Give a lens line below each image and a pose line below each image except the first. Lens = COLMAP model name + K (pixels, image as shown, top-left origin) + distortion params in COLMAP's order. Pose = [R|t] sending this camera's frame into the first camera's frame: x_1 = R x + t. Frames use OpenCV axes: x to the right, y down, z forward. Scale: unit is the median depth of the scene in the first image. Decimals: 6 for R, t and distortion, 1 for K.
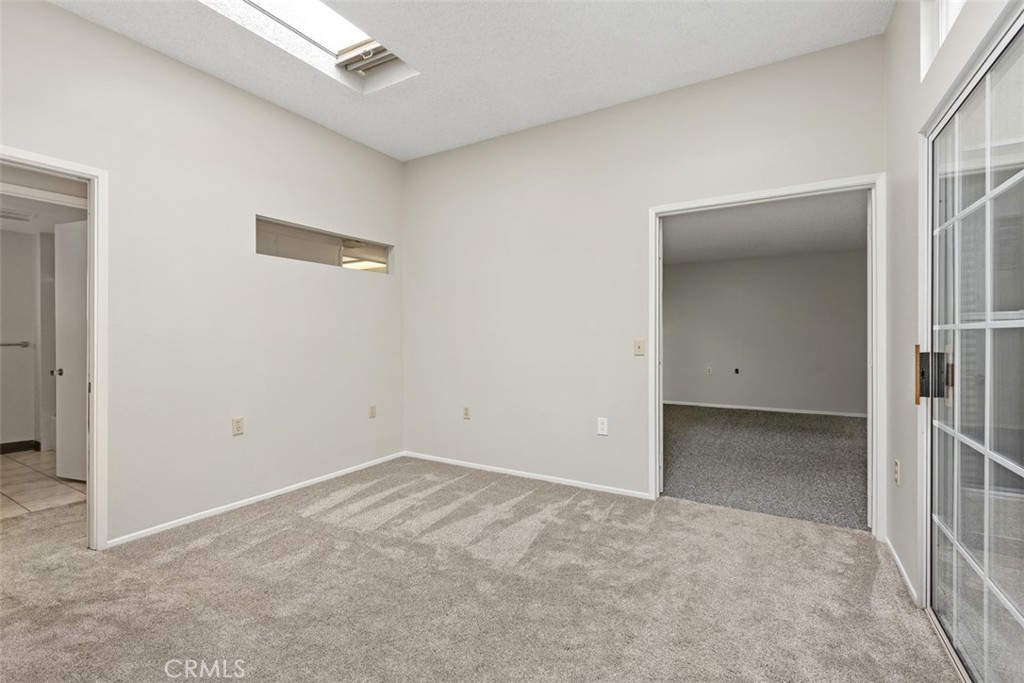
lens RADIAL K [[460.2, 0, 506.7], [0, 460.2, 335.8], [0, 0, 1]] dist [0.001244, -0.000646]
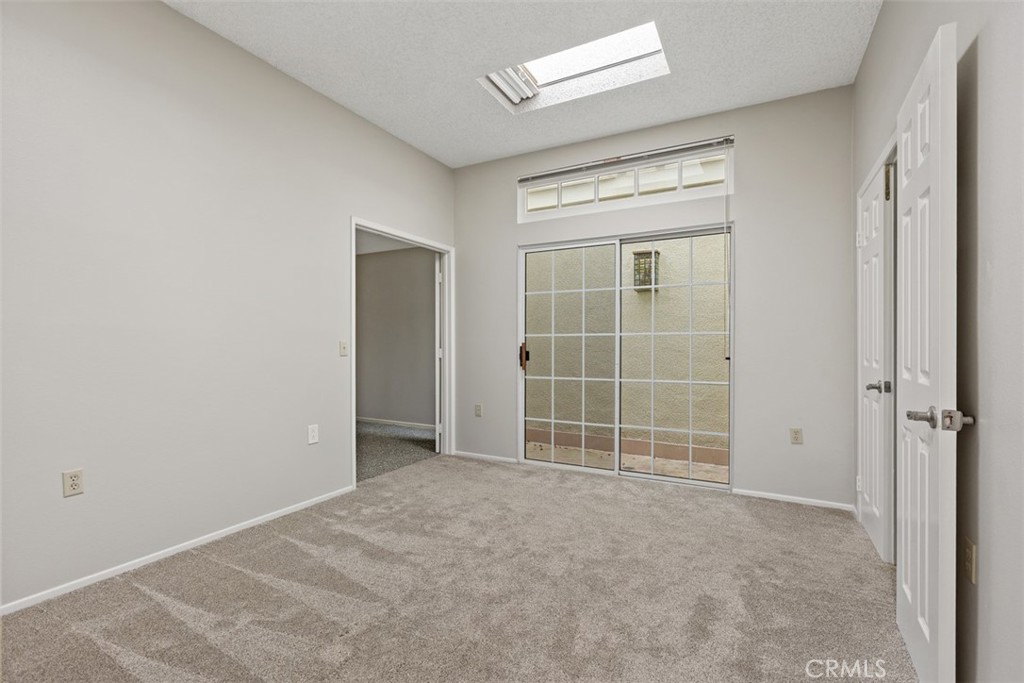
lens RADIAL K [[460.2, 0, 507.2], [0, 460.2, 343.7], [0, 0, 1]] dist [0.001244, -0.000646]
pose [[-0.039565, 0.007469, 0.999189, -0.800737], [0.005957, 0.999956, -0.007239, 0.026868], [-0.999199, 0.005666, -0.039608, 0.710105]]
